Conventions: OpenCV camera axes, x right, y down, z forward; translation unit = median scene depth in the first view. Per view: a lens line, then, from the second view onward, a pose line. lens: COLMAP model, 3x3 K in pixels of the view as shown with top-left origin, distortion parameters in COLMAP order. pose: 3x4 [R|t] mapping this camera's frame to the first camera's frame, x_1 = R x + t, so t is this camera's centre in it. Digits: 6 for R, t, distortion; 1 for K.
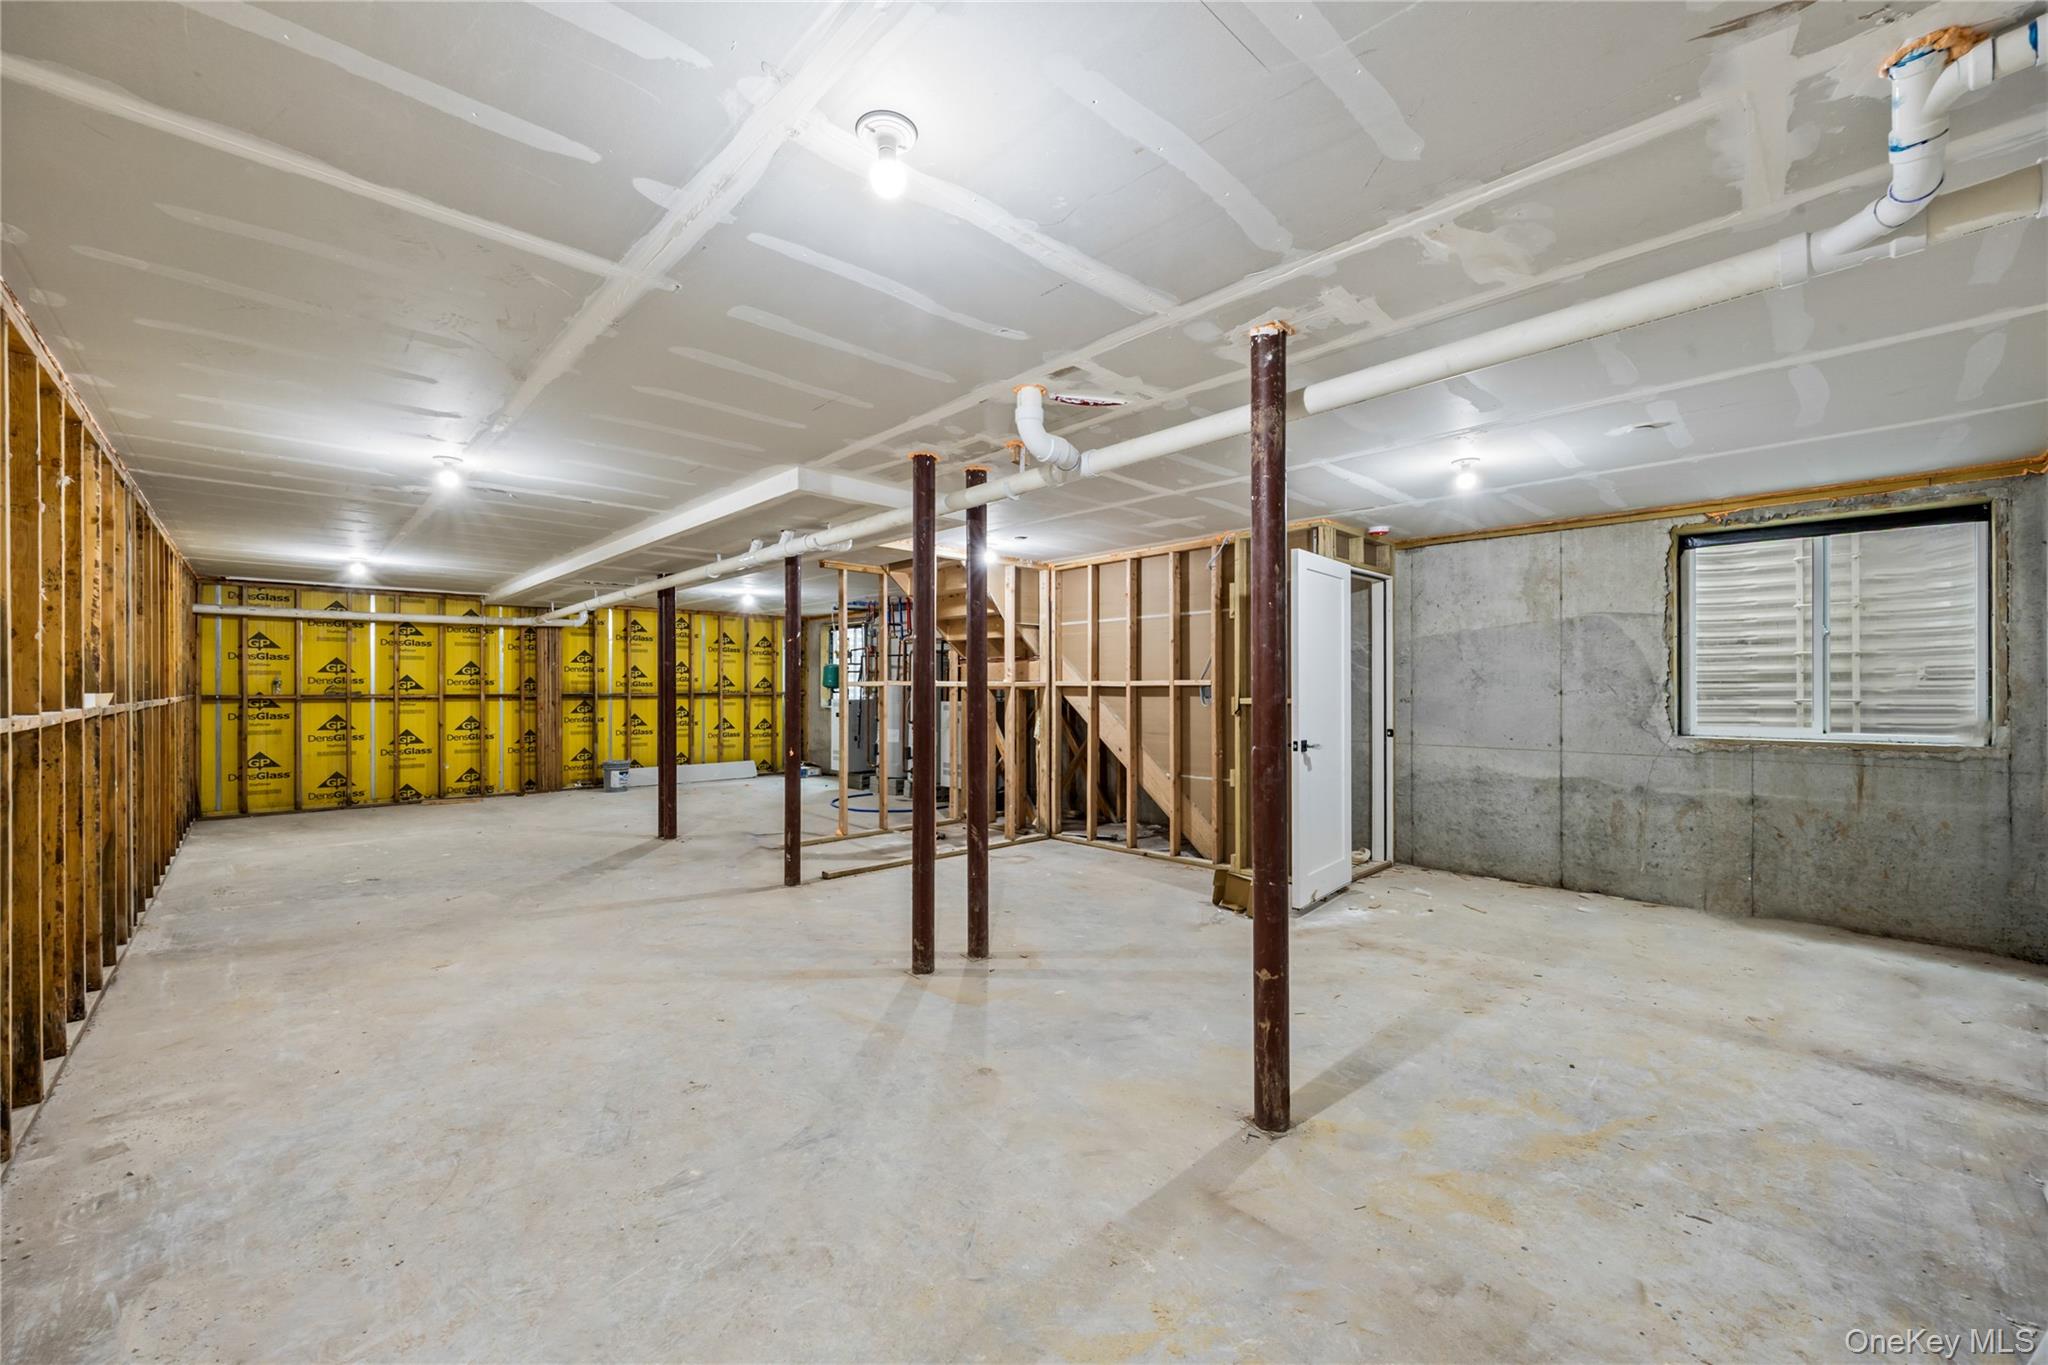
lens RADIAL K [[818.7, 0, 1024.0], [0, 818.7, 682.5], [0, 0, 1]] dist [-0.001088, 0.000019]
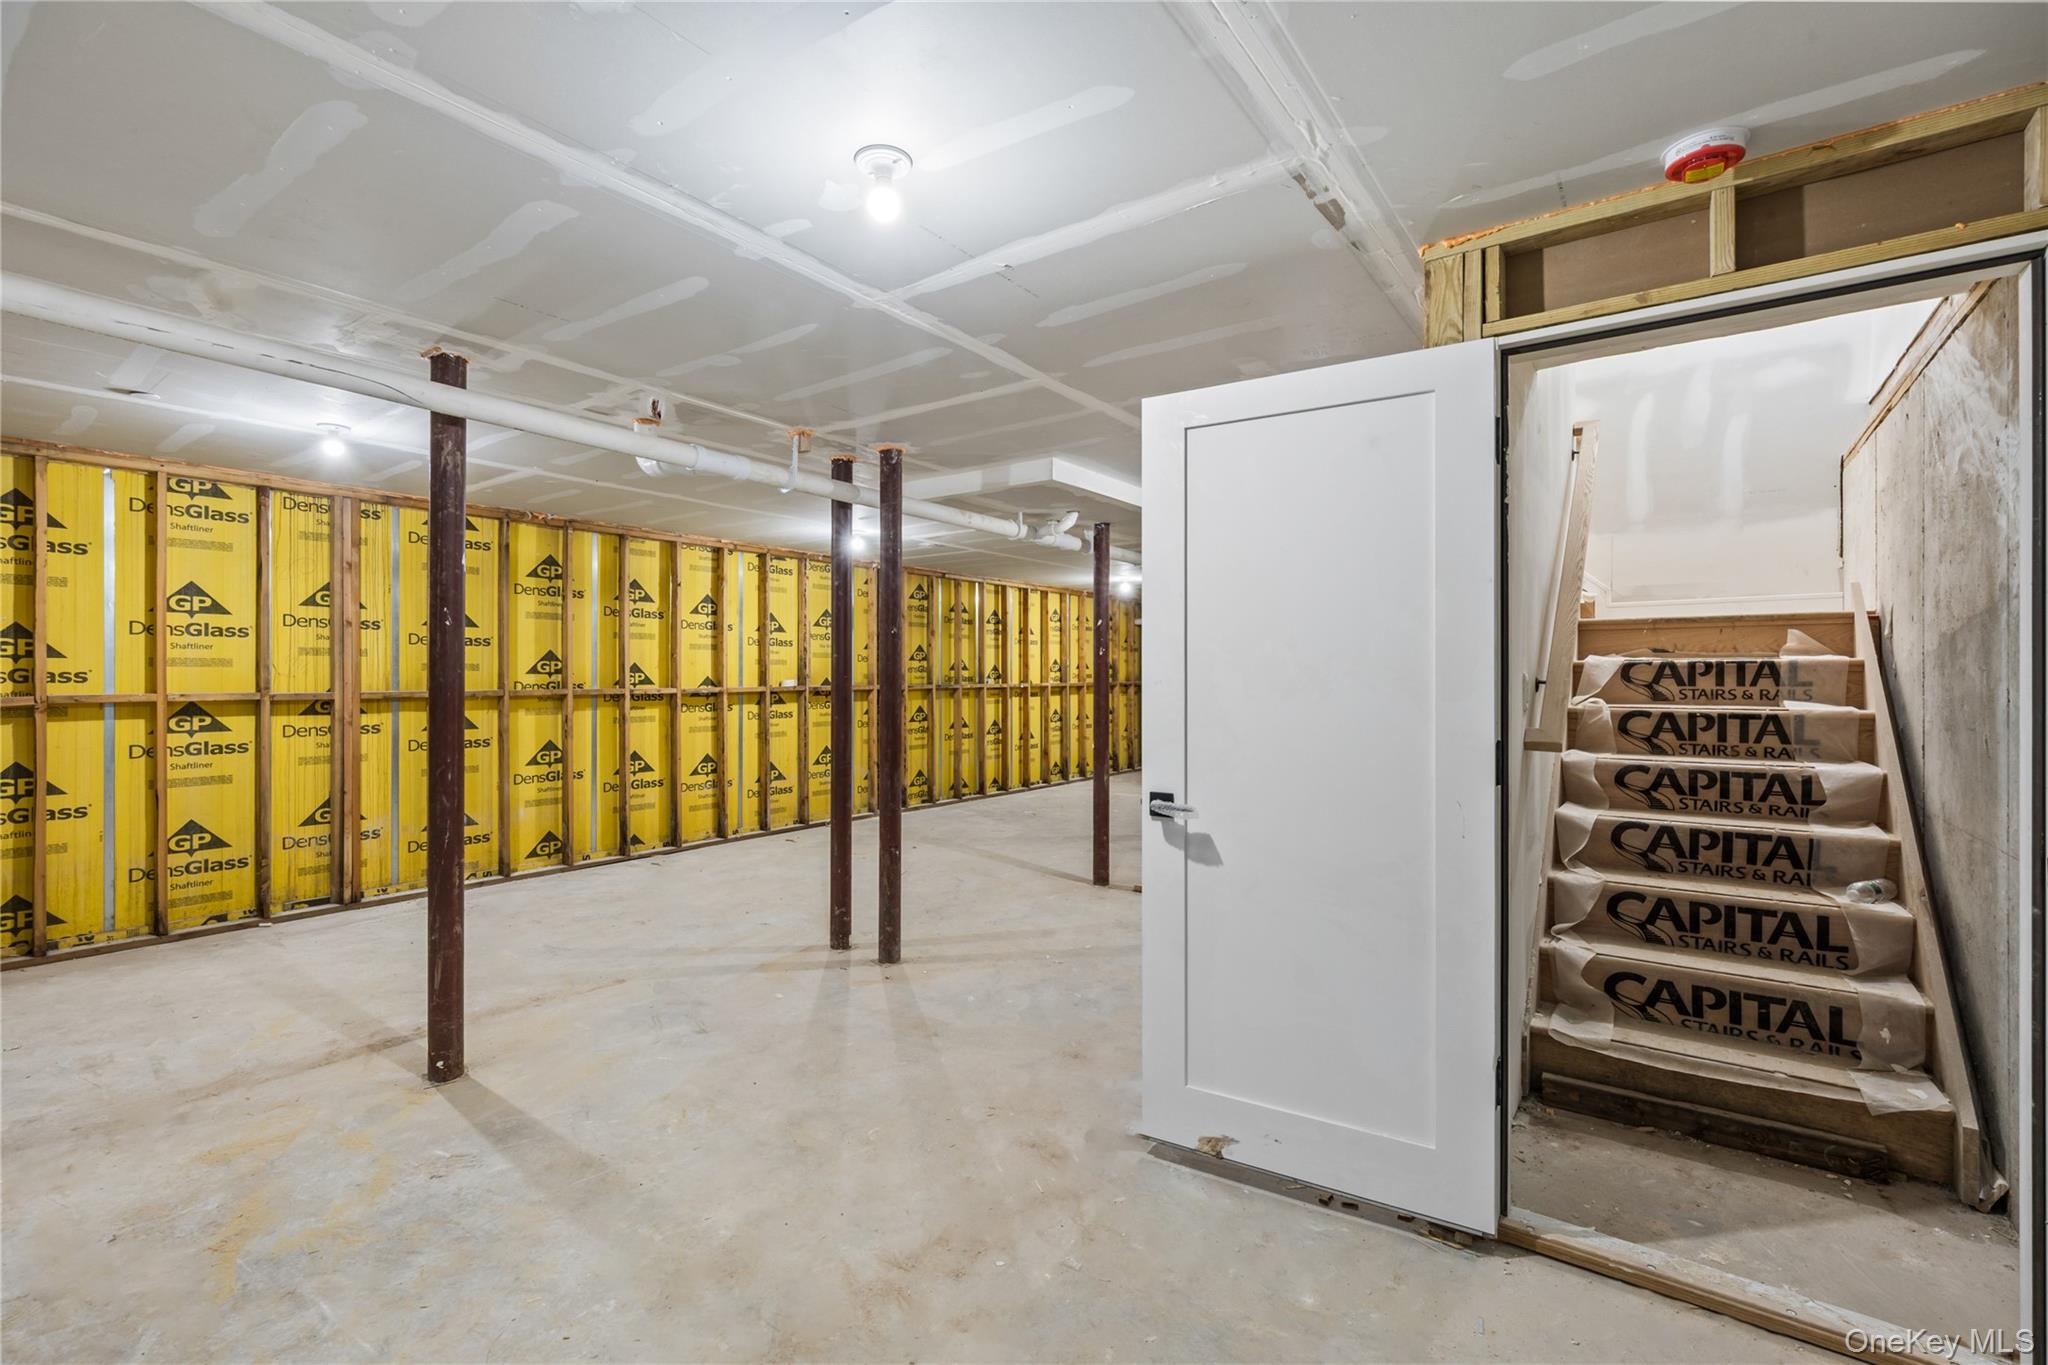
lens RADIAL K [[919.3, 0, 1016.6], [0, 919.3, 690.7], [0, 0, 1]] dist [0.000087, 0.000011]
pose [[0.138374, 0.016189, -0.990248, 1.211999], [0.001320, 0.999862, 0.016531, -0.000379], [0.990379, -0.003594, 0.138333, 1.183898]]
